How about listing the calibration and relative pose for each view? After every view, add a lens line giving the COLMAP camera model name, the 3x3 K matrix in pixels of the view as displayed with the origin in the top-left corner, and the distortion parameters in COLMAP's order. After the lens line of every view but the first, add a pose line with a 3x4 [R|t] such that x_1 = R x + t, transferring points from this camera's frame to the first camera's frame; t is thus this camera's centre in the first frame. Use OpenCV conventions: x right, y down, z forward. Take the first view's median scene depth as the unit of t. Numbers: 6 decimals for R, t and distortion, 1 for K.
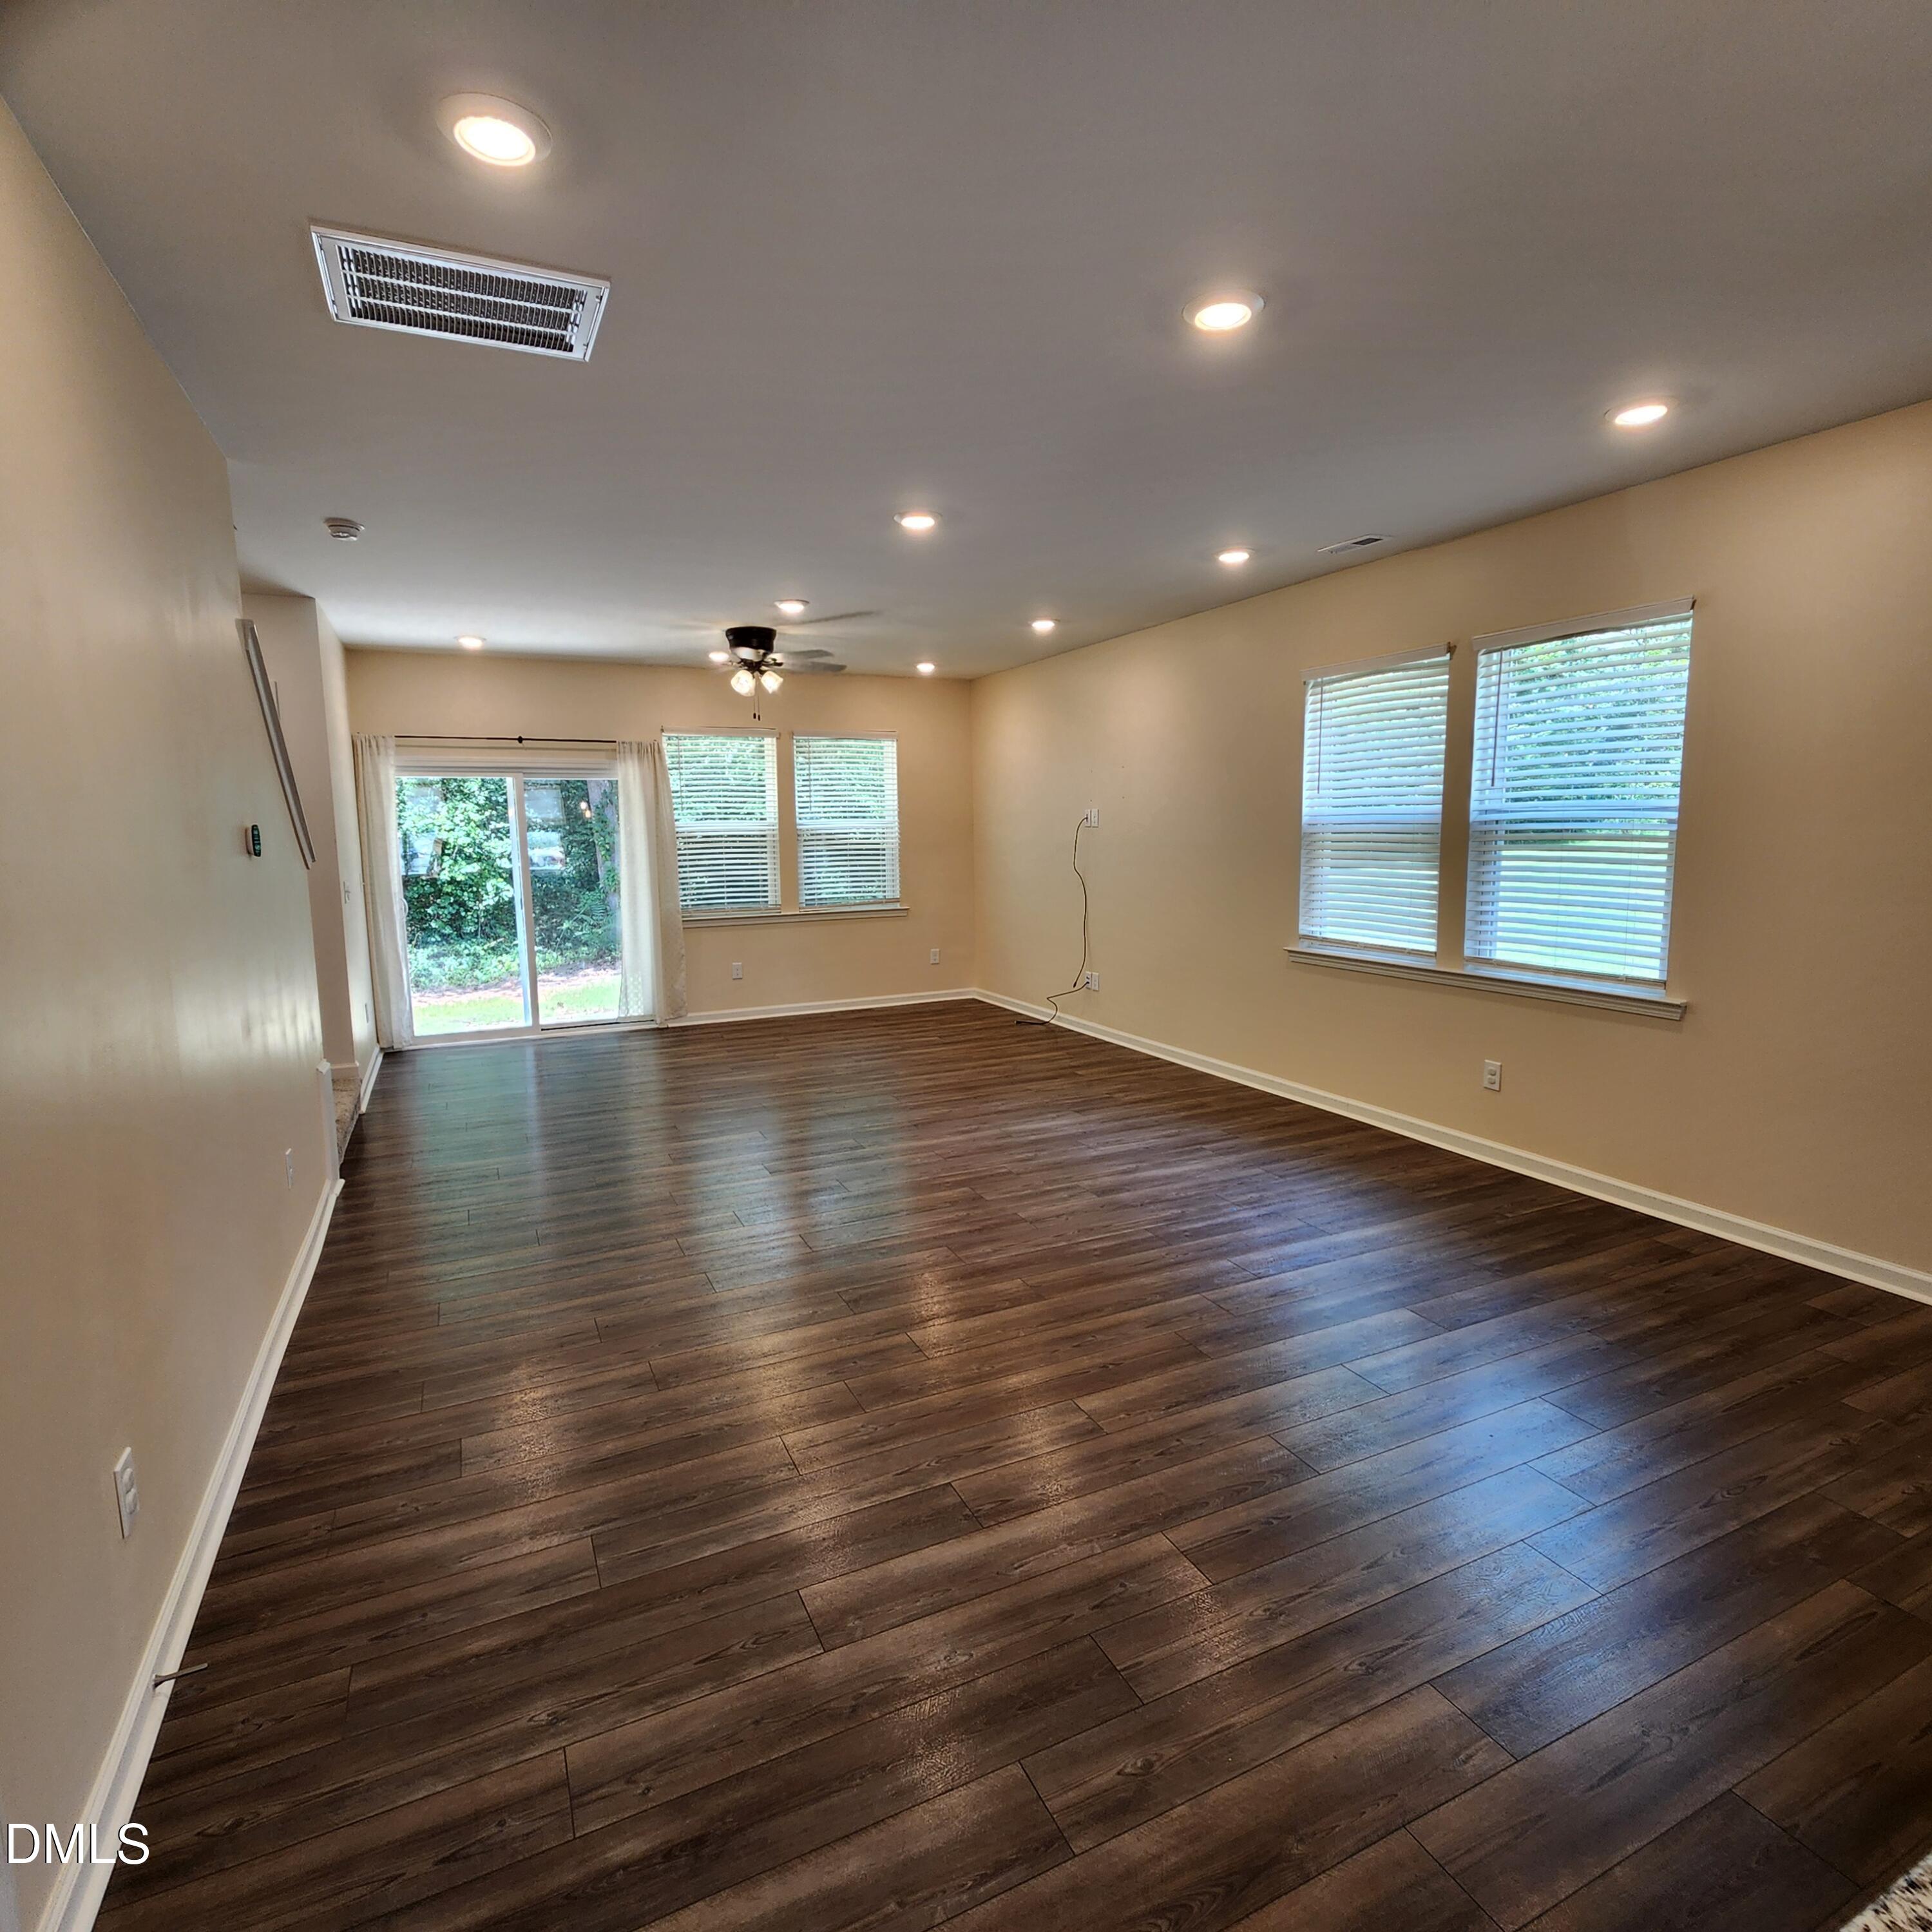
lens RADIAL K [[1055.4, 0, 959.9], [0, 1055.4, 963.3], [0, 0, 1]] dist [0.001238, -0.000507]
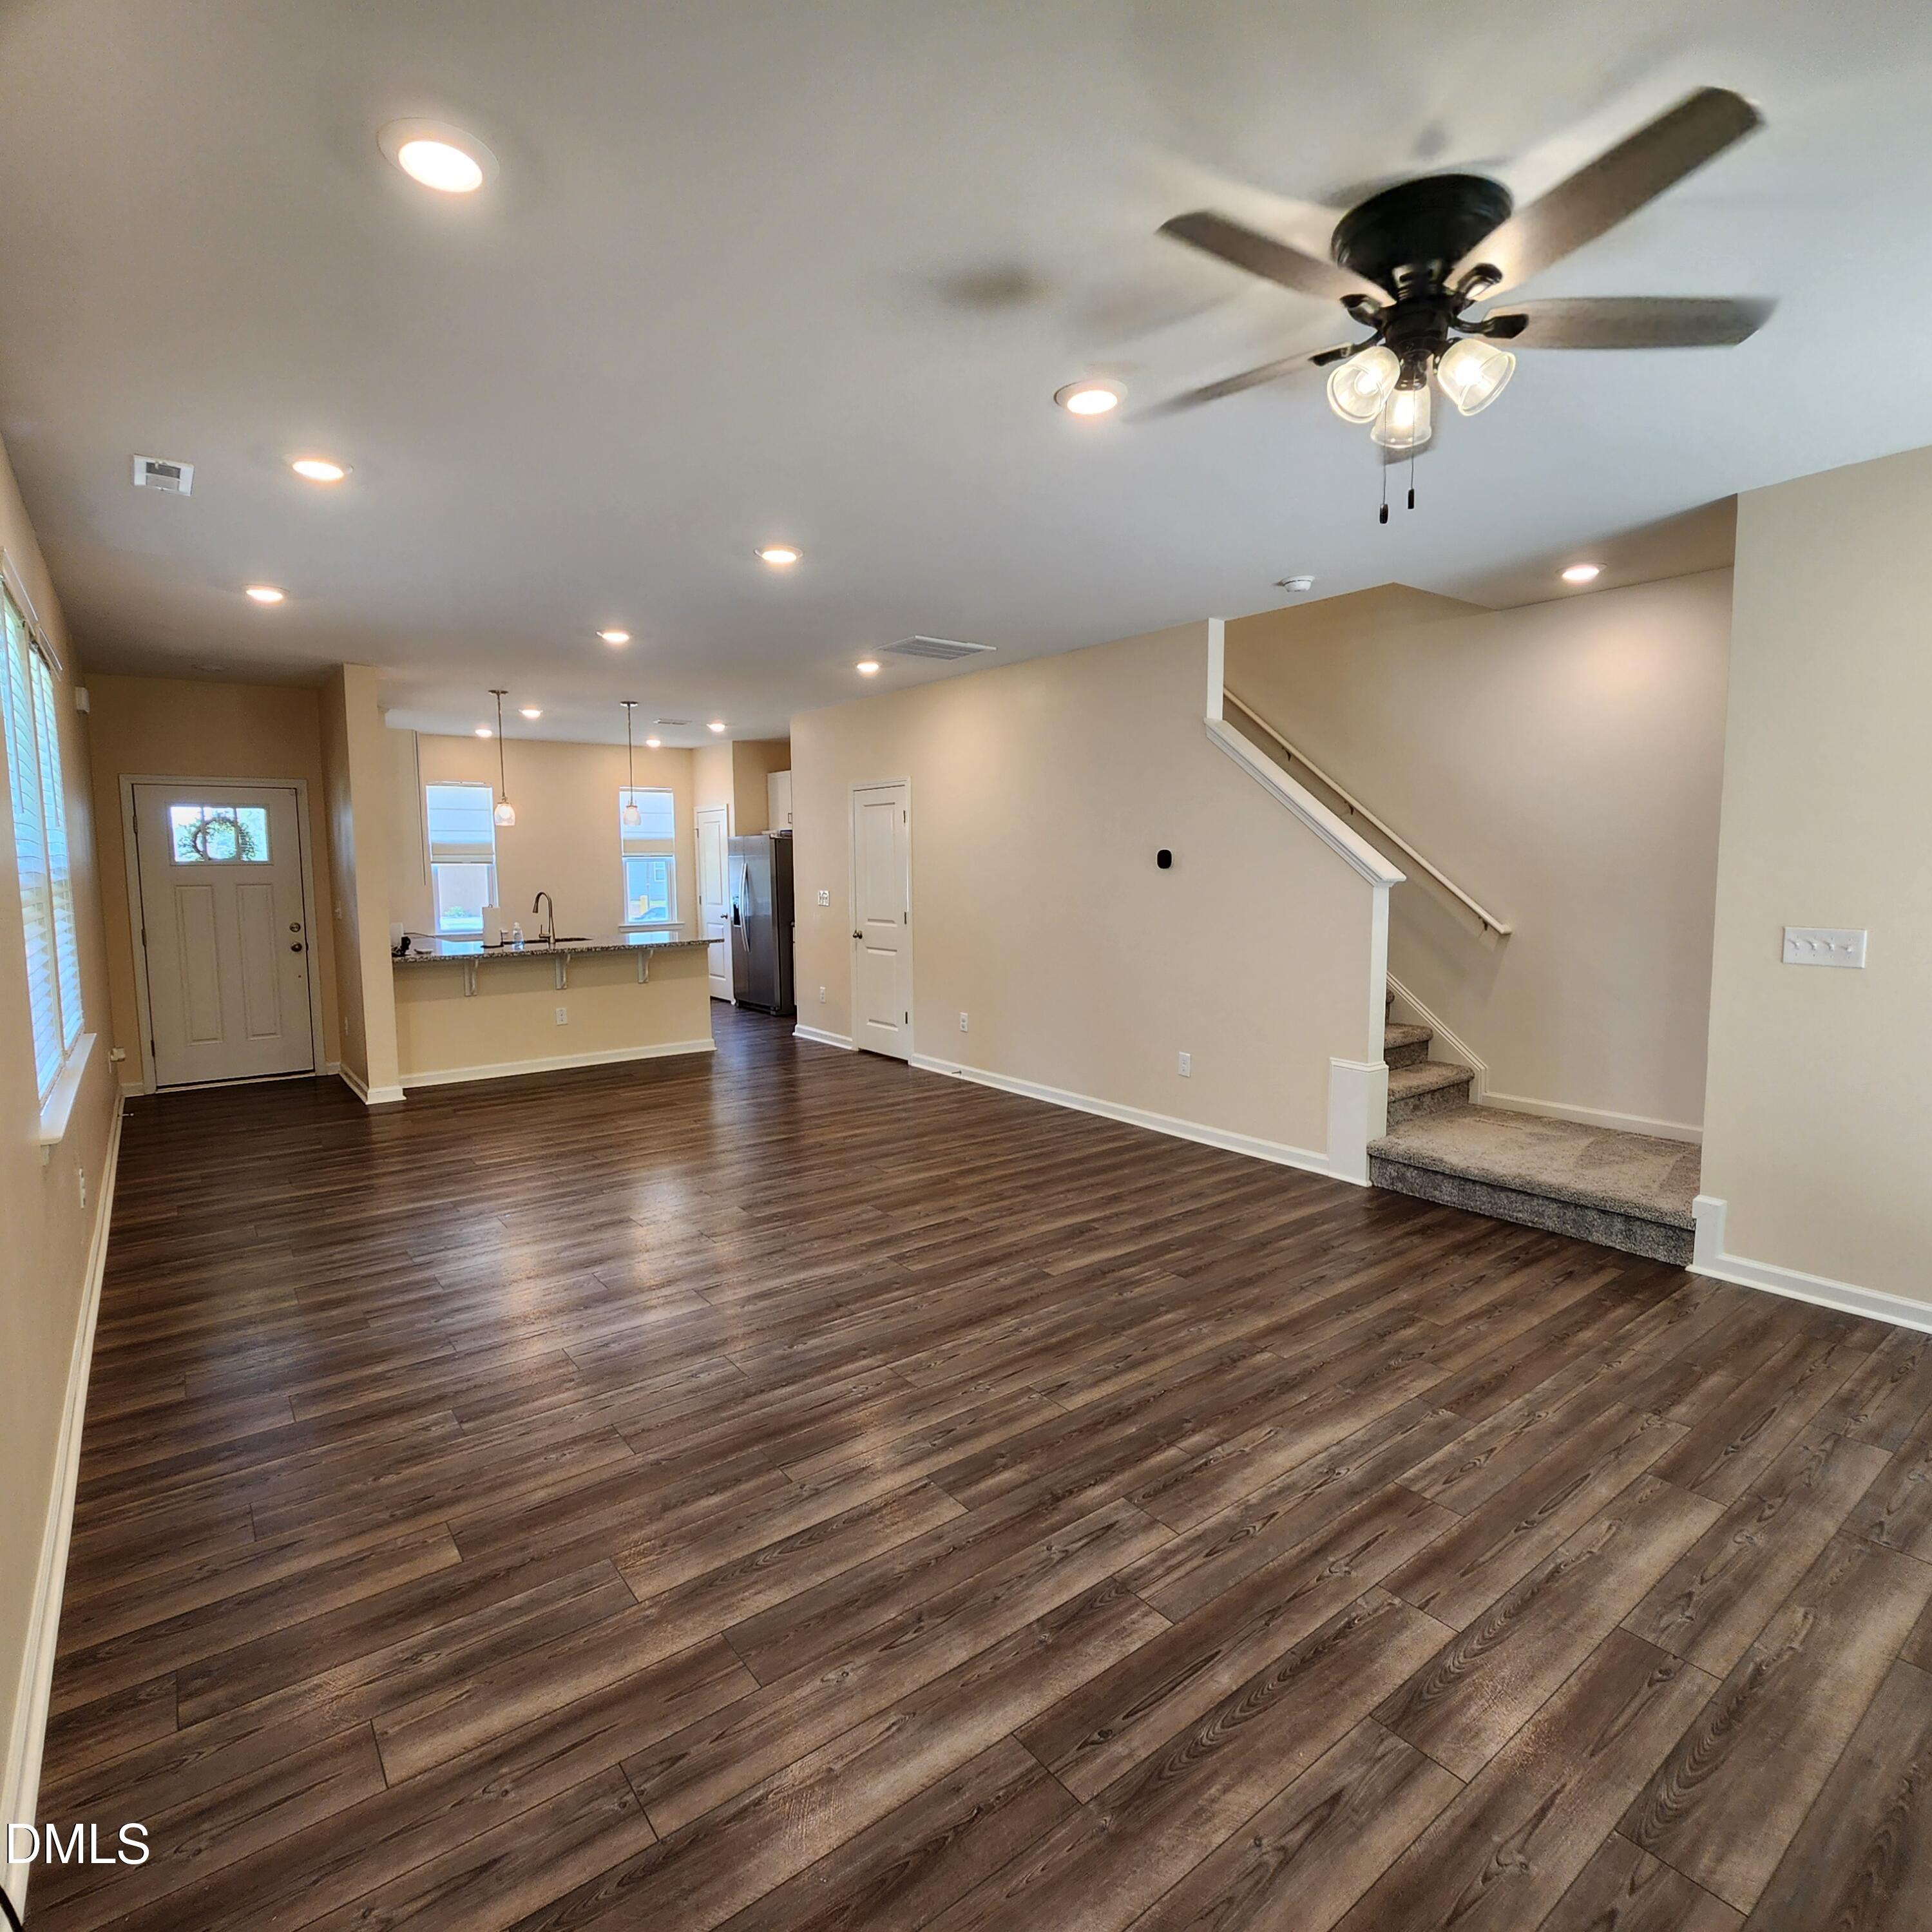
lens RADIAL K [[1055.4, 0, 957.2], [0, 1055.4, 942.6], [0, 0, 1]] dist [0.001238, -0.000507]
pose [[-0.978078, 0.039434, -0.204472, 0.014308], [-0.004115, 0.978055, 0.208307, -0.245650], [0.208199, 0.204582, -0.956451, 1.875422]]
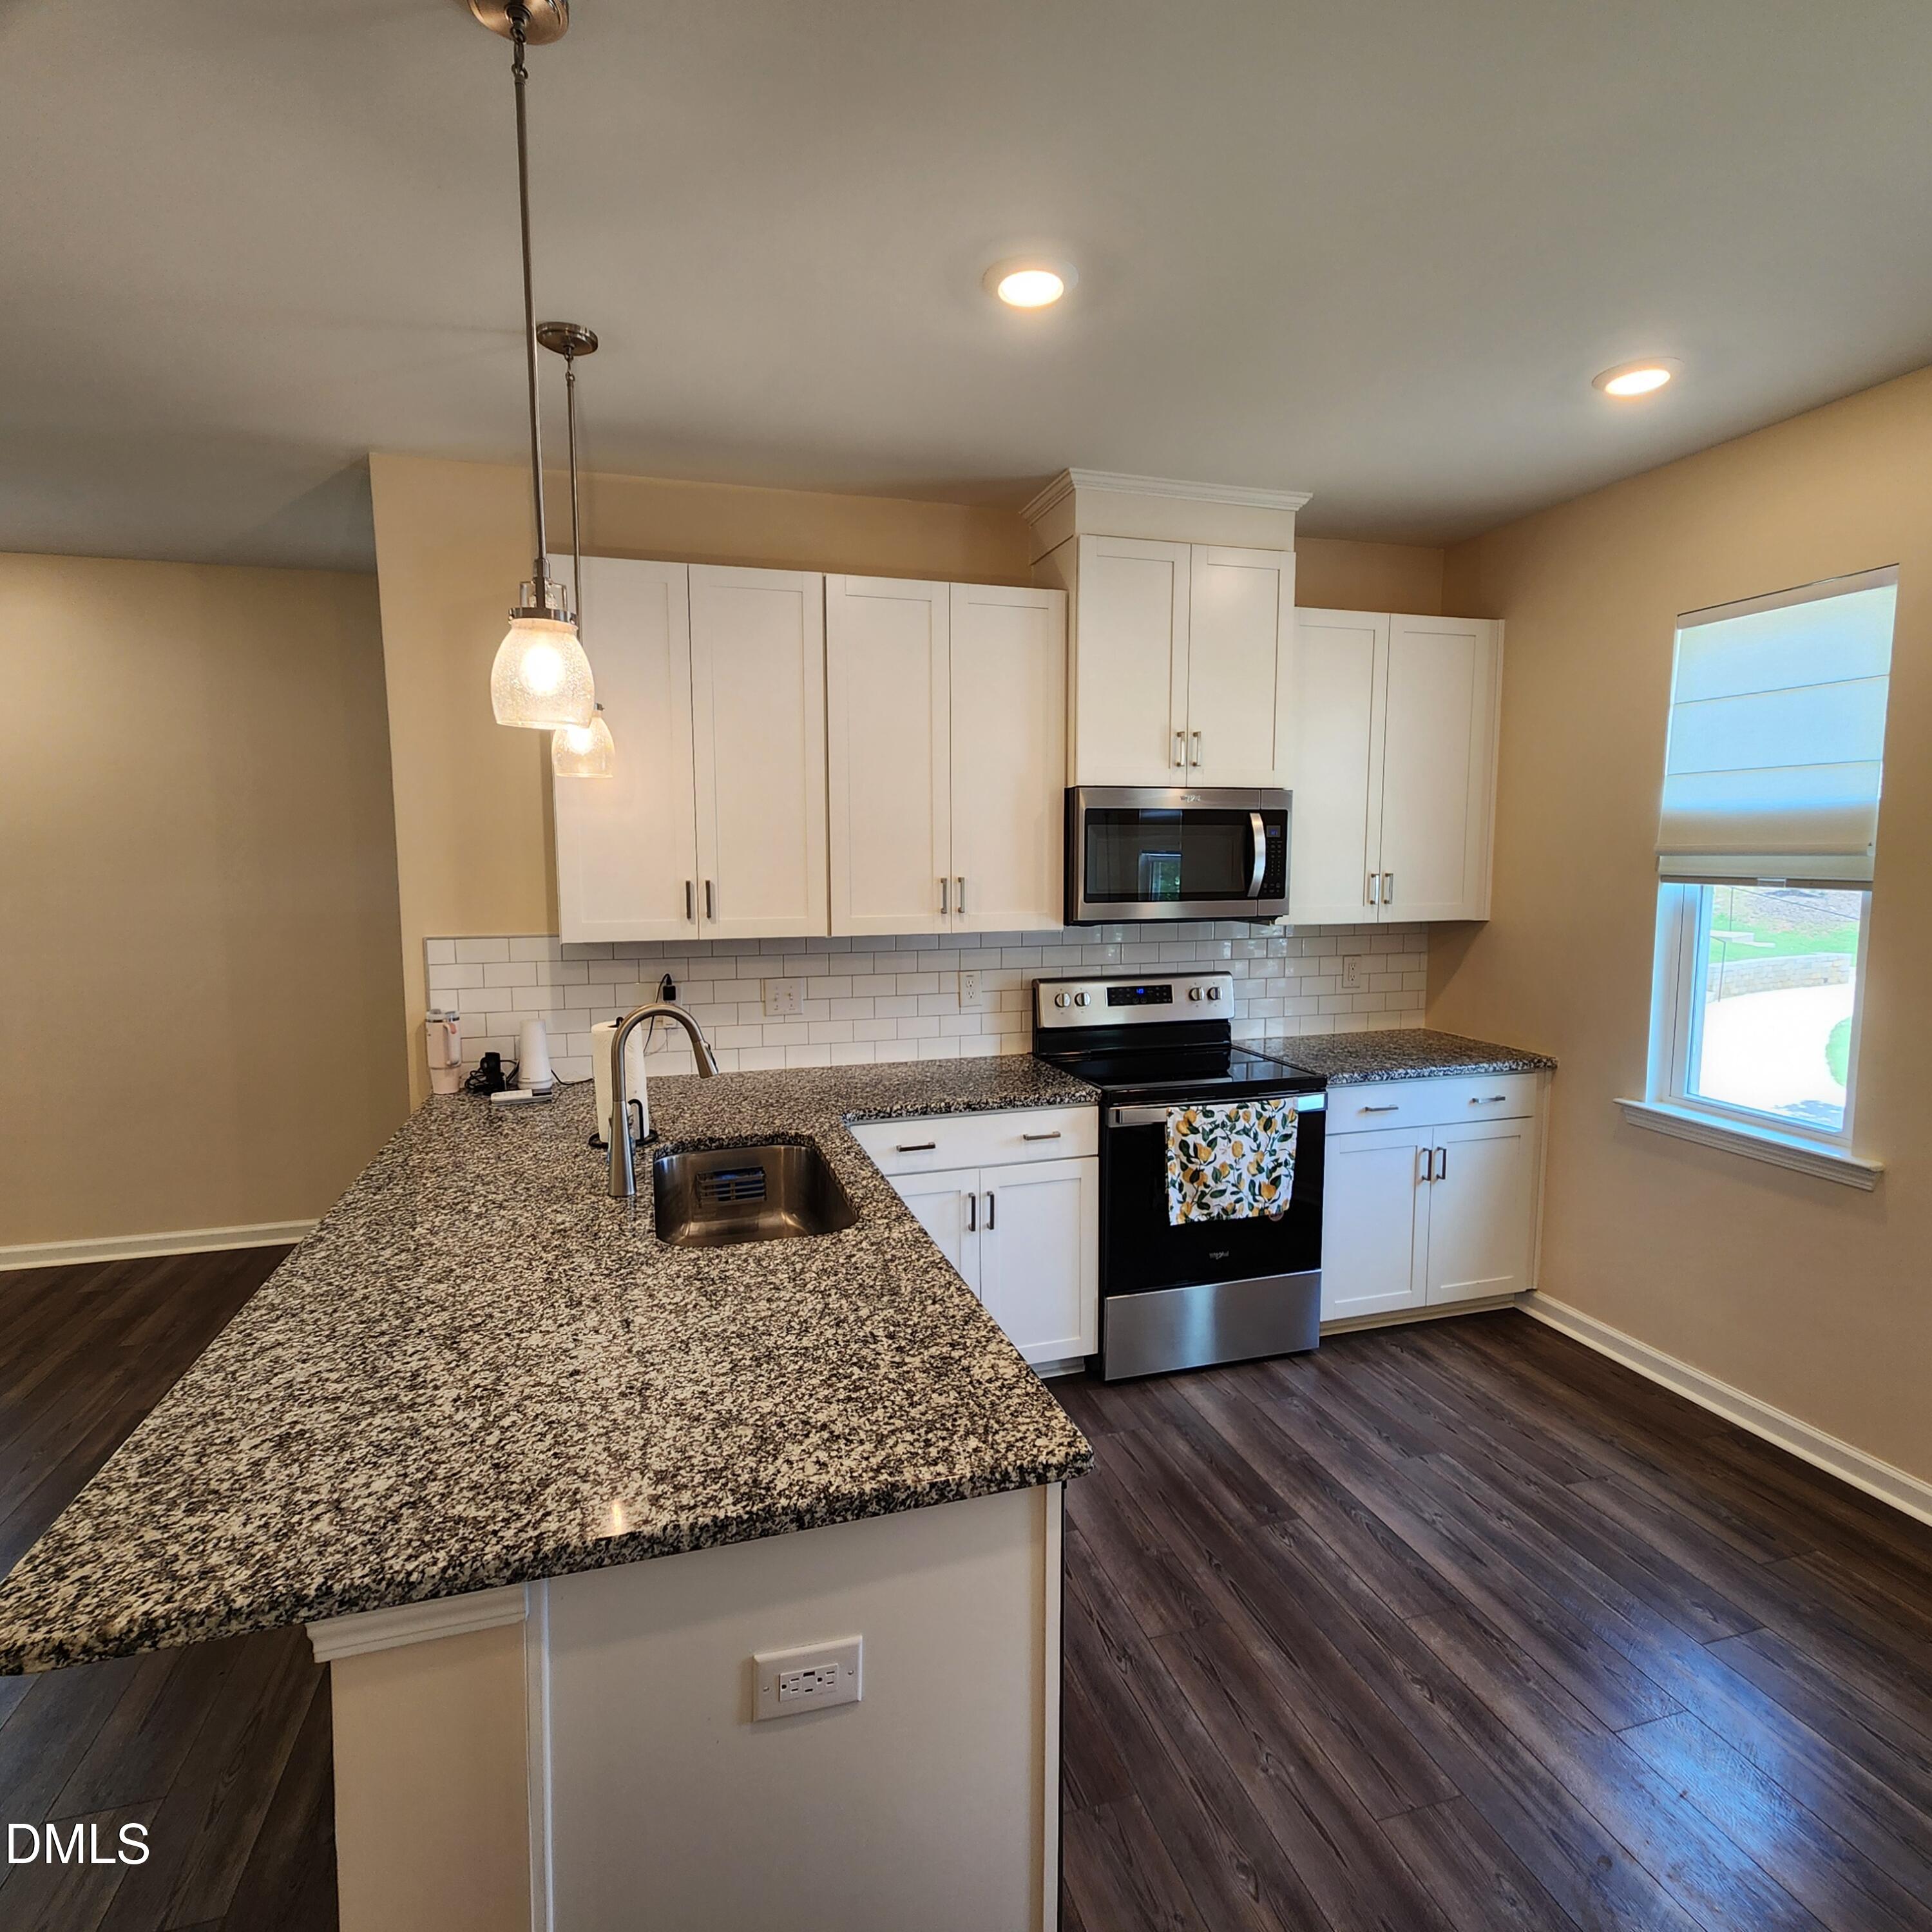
lens RADIAL K [[1055.4, 0, 952.5], [0, 1055.4, 958.3], [0, 0, 1]] dist [0.001238, -0.000507]
pose [[0.162606, -0.085655, 0.982966, -0.124642], [0.130655, 0.989321, 0.064595, 0.001468], [-0.978002, 0.117926, 0.172061, -0.150370]]
